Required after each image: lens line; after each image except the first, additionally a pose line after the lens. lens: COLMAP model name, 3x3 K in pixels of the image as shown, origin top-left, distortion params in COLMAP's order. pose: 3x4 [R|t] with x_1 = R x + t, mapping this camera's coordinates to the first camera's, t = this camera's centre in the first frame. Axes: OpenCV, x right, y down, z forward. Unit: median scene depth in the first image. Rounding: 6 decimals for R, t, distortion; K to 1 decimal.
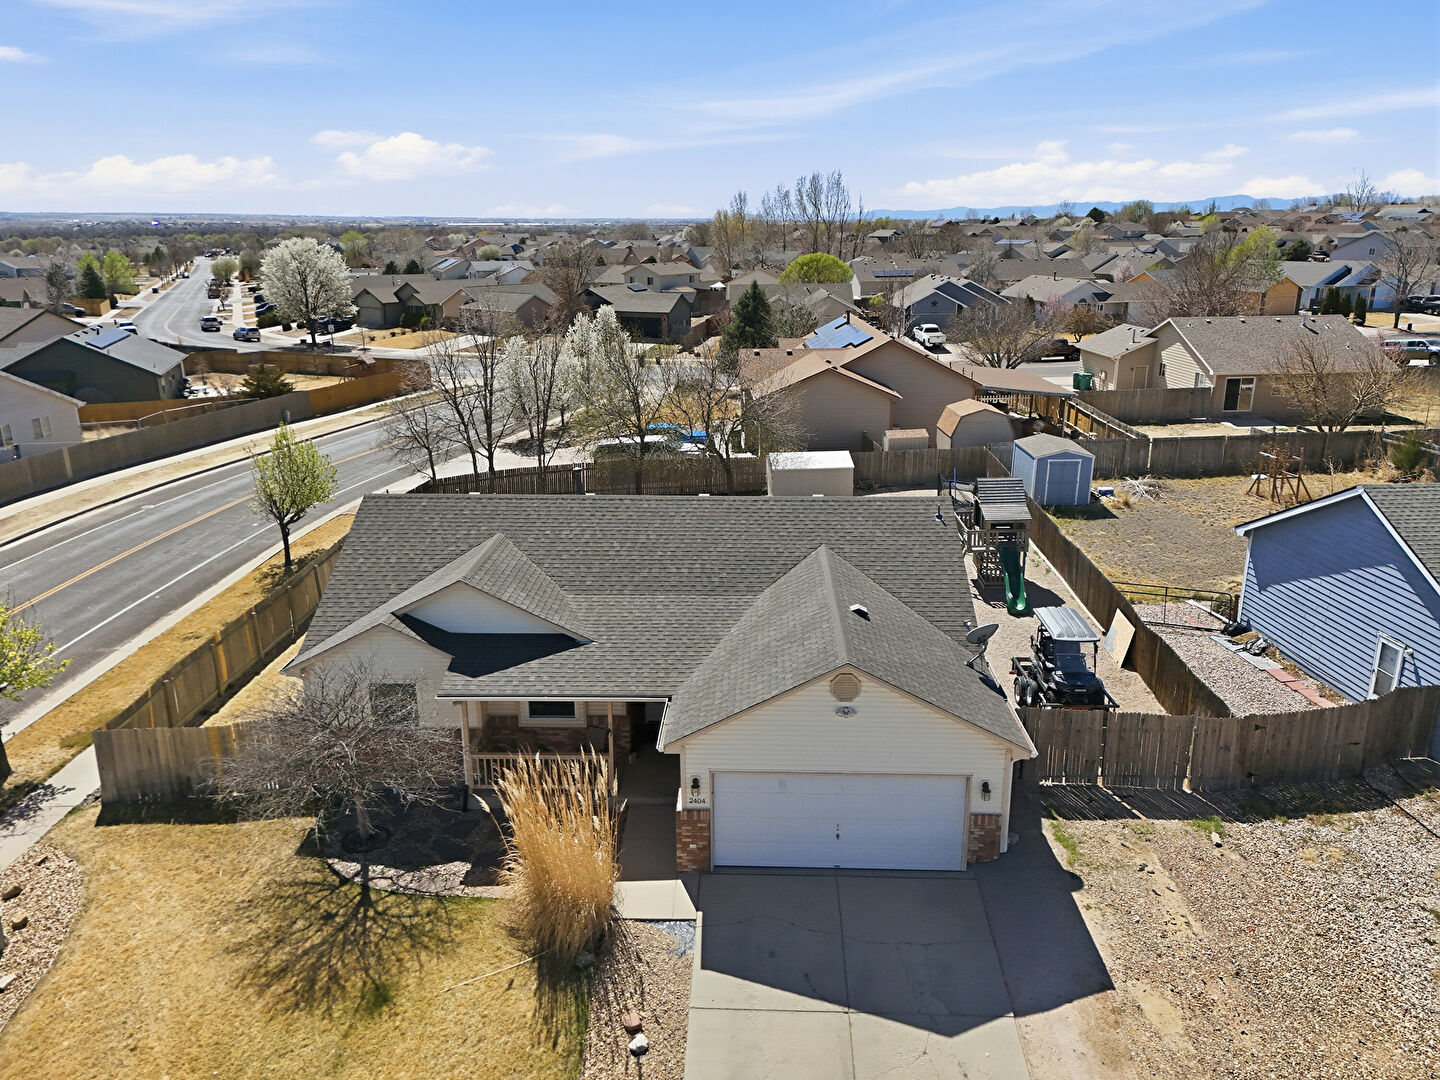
lens RADIAL K [[1067.5, 0, 722.5], [0, 1067.5, 538.0], [0, 0, 1]] dist [0.061405, -0.040283]
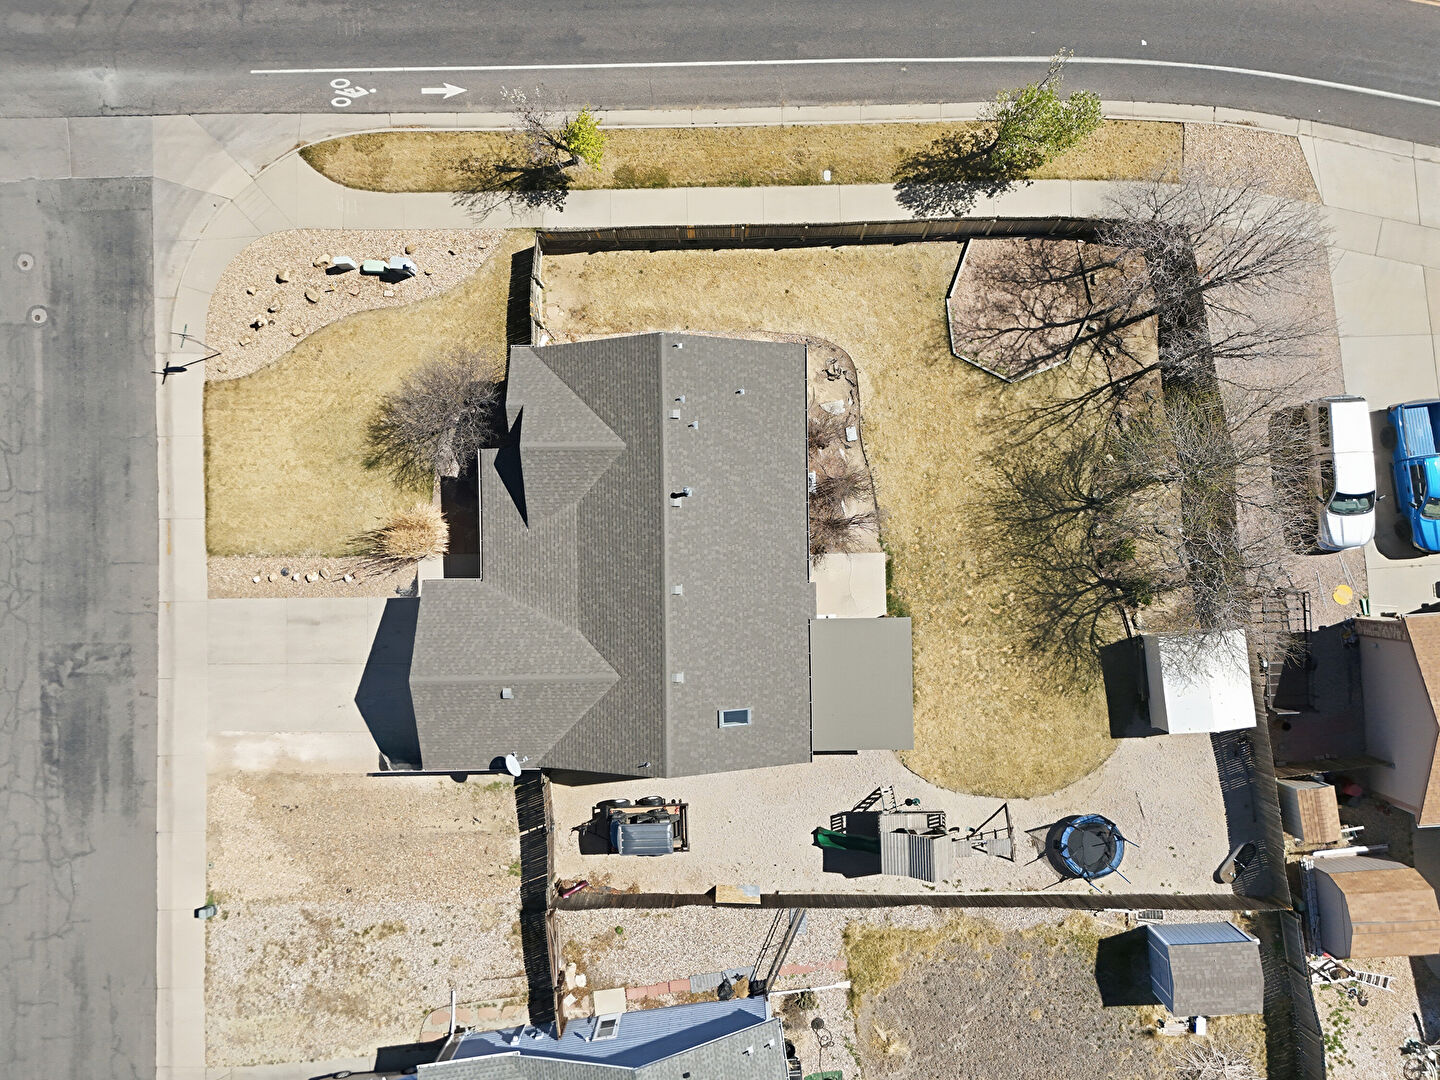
lens RADIAL K [[1067.5, 0, 721.3], [0, 1067.5, 540.9], [0, 0, 1]] dist [0.061405, -0.040283]
pose [[0.049228, 0.998772, -0.005505, -0.081558], [-0.274219, 0.018816, 0.961483, -1.624602], [0.960406, -0.045822, 0.274808, 0.871612]]
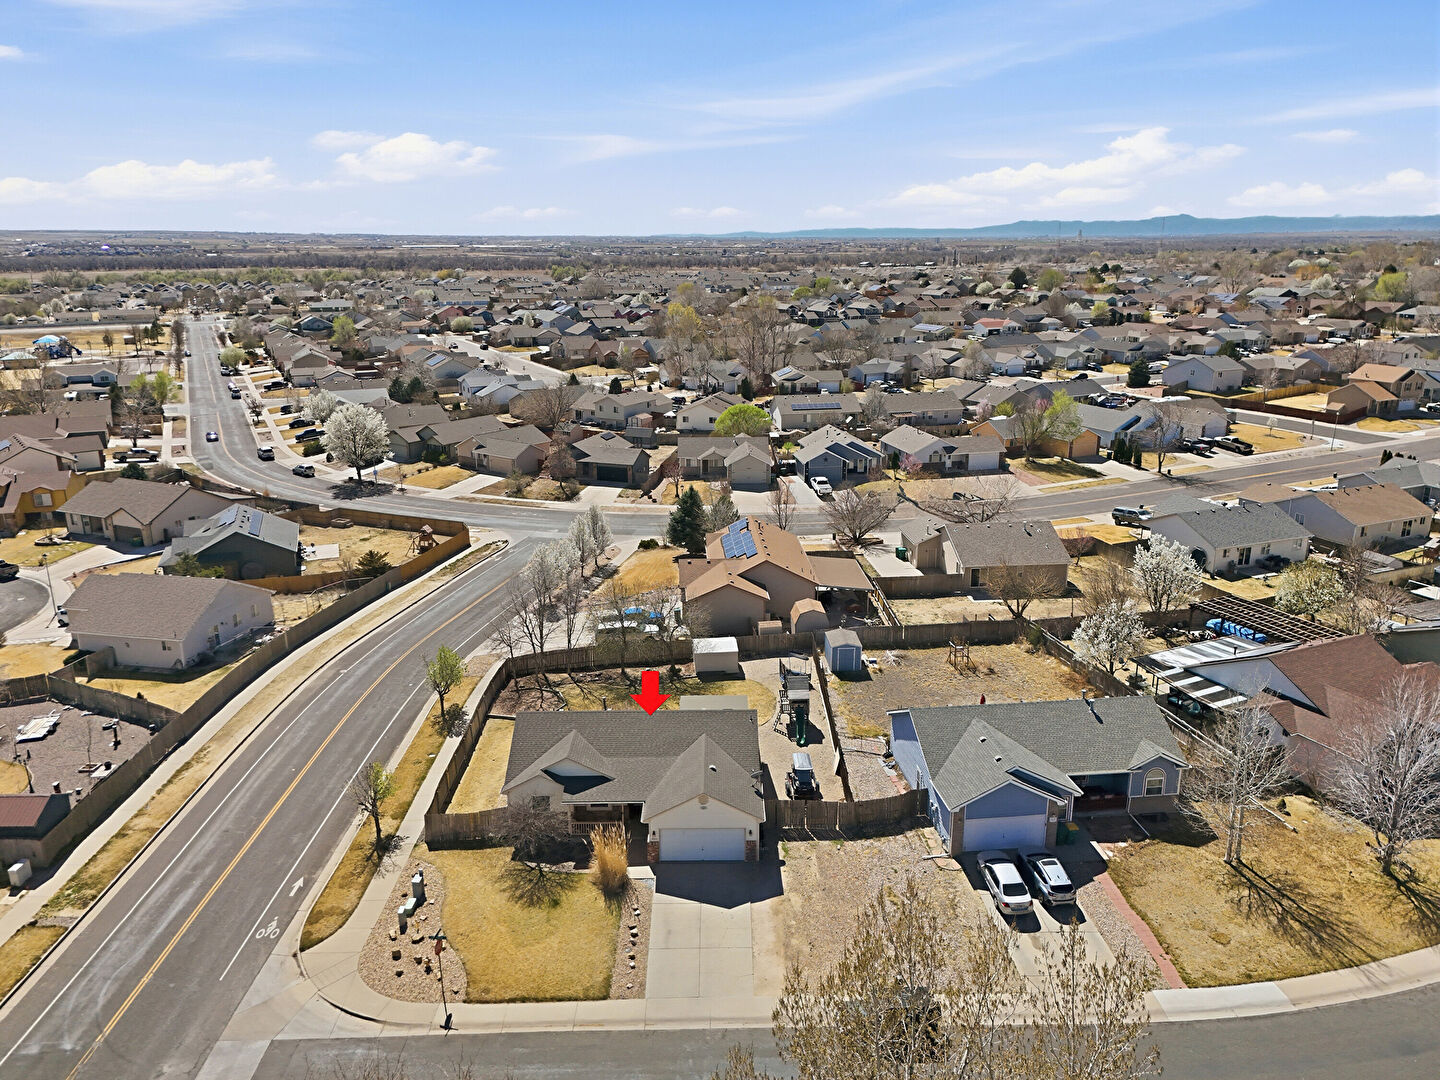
lens RADIAL K [[1067.5, 0, 730.0], [0, 1067.5, 536.0], [0, 0, 1]] dist [0.061405, -0.040283]
pose [[0.998876, -0.006427, 0.046955, 0.046102], [0.007220, 0.999834, -0.016742, -0.488783], [-0.046840, 0.017062, 0.998757, -1.796991]]
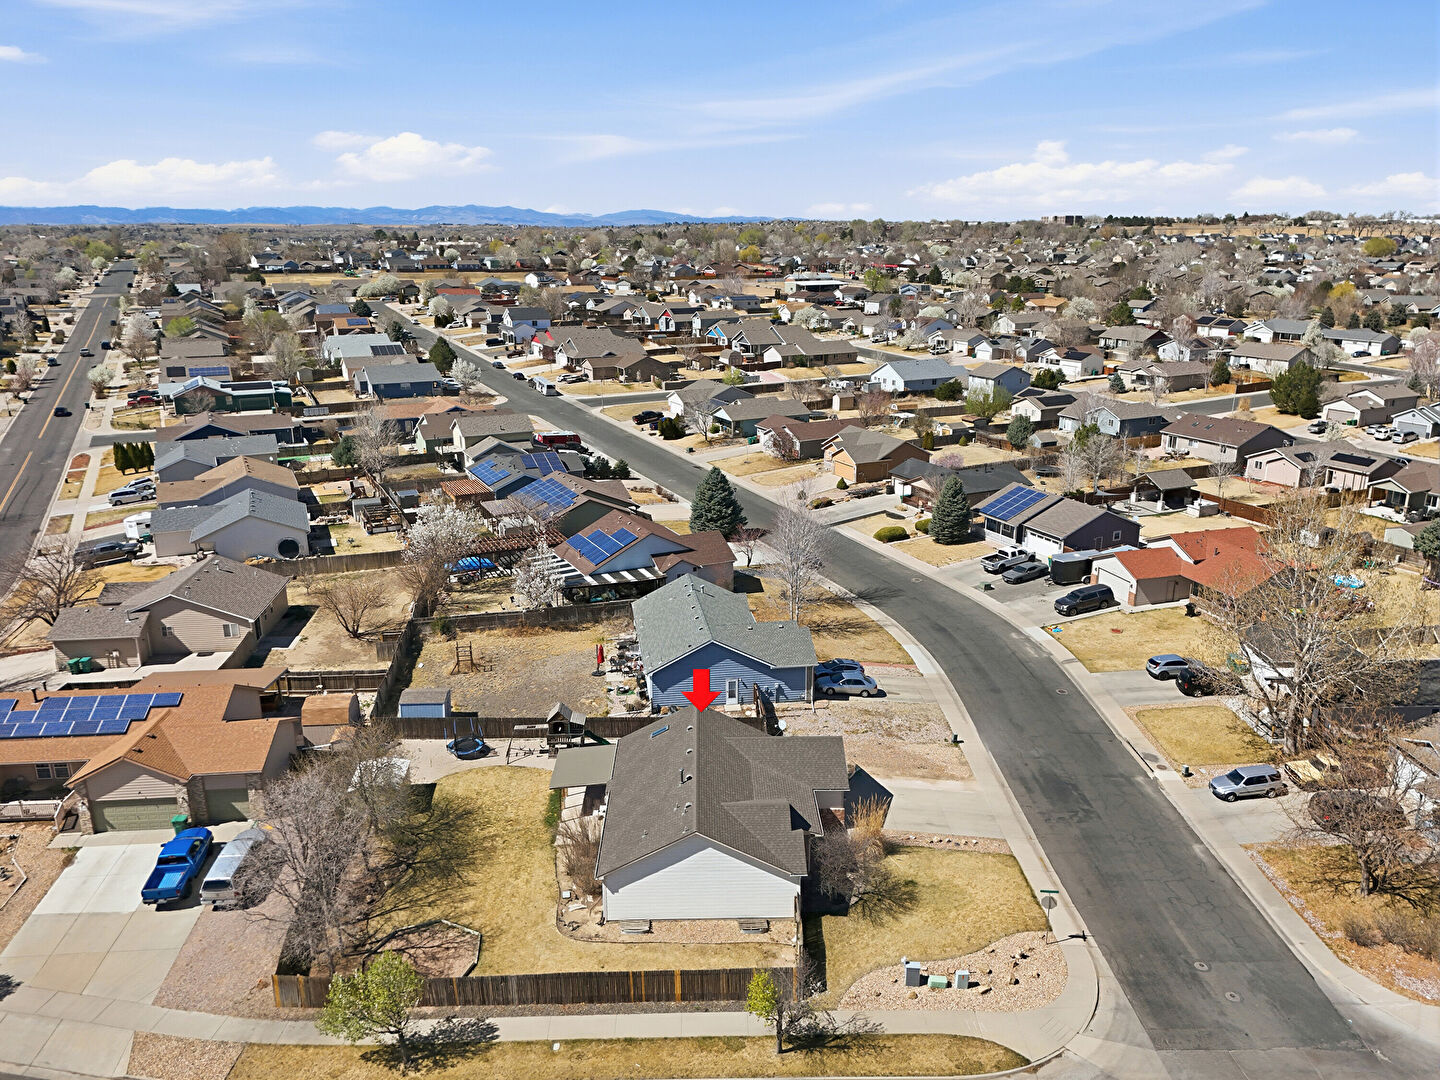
lens RADIAL K [[1067.5, 0, 725.0], [0, 1067.5, 537.6], [0, 0, 1]] dist [0.061405, -0.040283]
pose [[-0.057649, -0.268832, 0.961460, -2.537107], [0.289585, 0.917153, 0.273807, -1.286284], [-0.955415, 0.294209, 0.024977, 0.927108]]
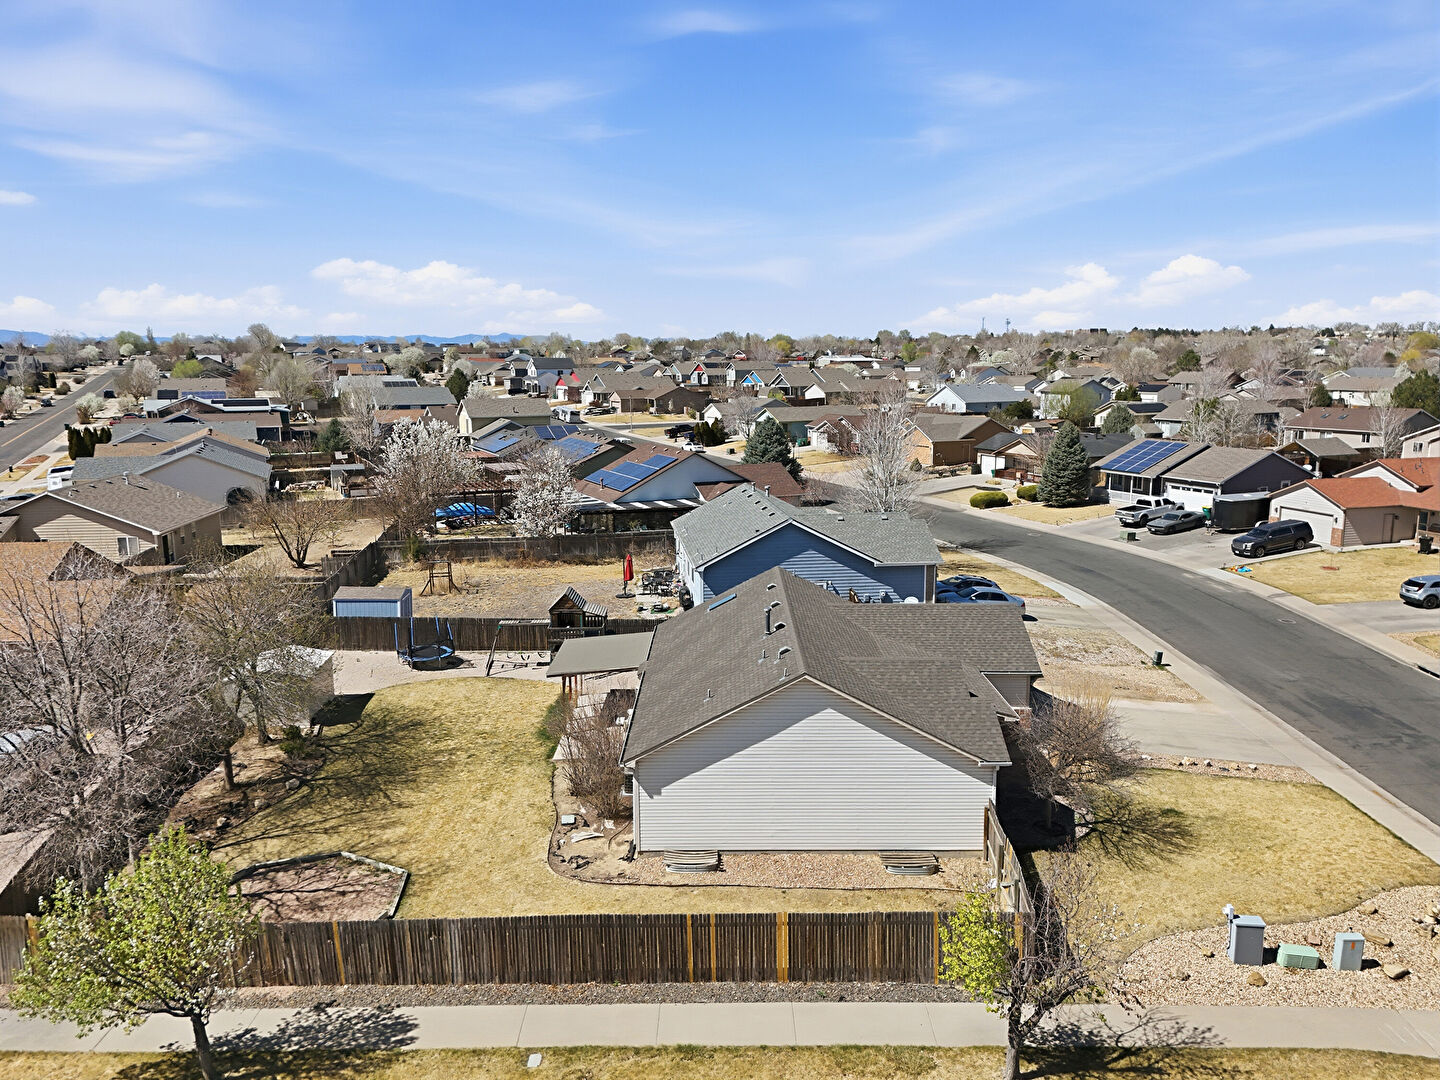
lens RADIAL K [[1067.5, 0, 726.2], [0, 1067.5, 532.2], [0, 0, 1]] dist [0.061405, -0.040283]
pose [[-0.035476, -0.155524, 0.987195, -1.659819], [0.292402, 0.942974, 0.159065, -0.445850], [-0.955637, 0.294301, 0.012022, 1.267048]]
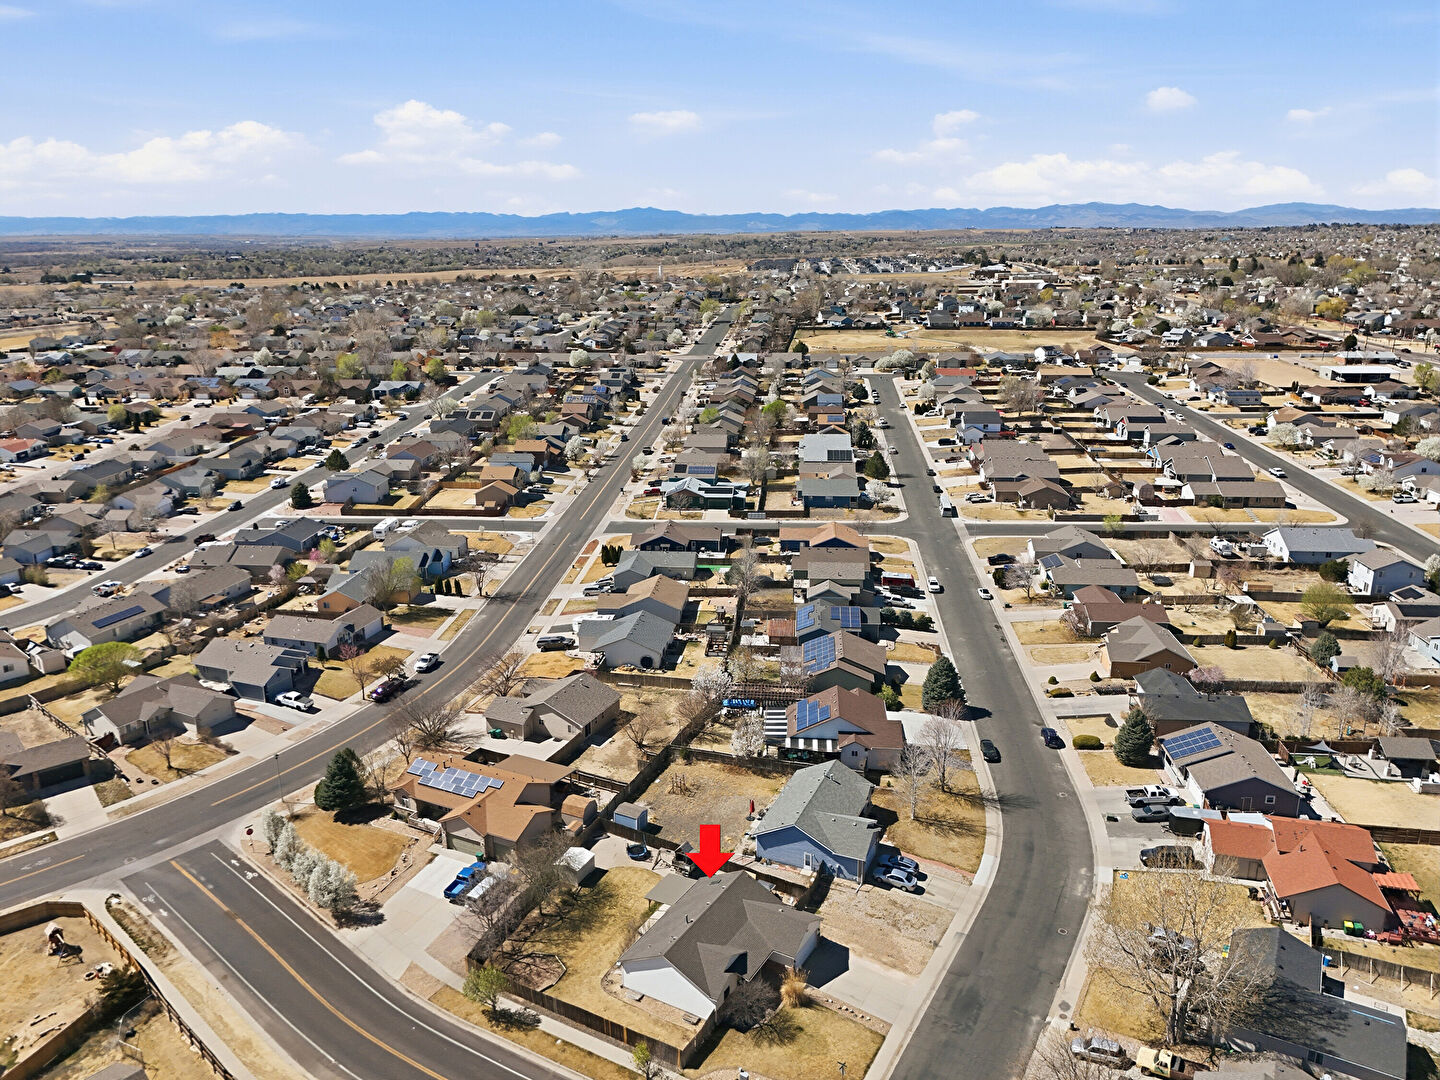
lens RADIAL K [[1067.5, 0, 714.6], [0, 1067.5, 537.2], [0, 0, 1]] dist [0.061405, -0.040283]
pose [[0.469587, -0.239272, 0.849845, -3.554240], [0.260622, 0.957249, 0.125503, -2.124948], [-0.843543, 0.162553, 0.511871, -1.398128]]
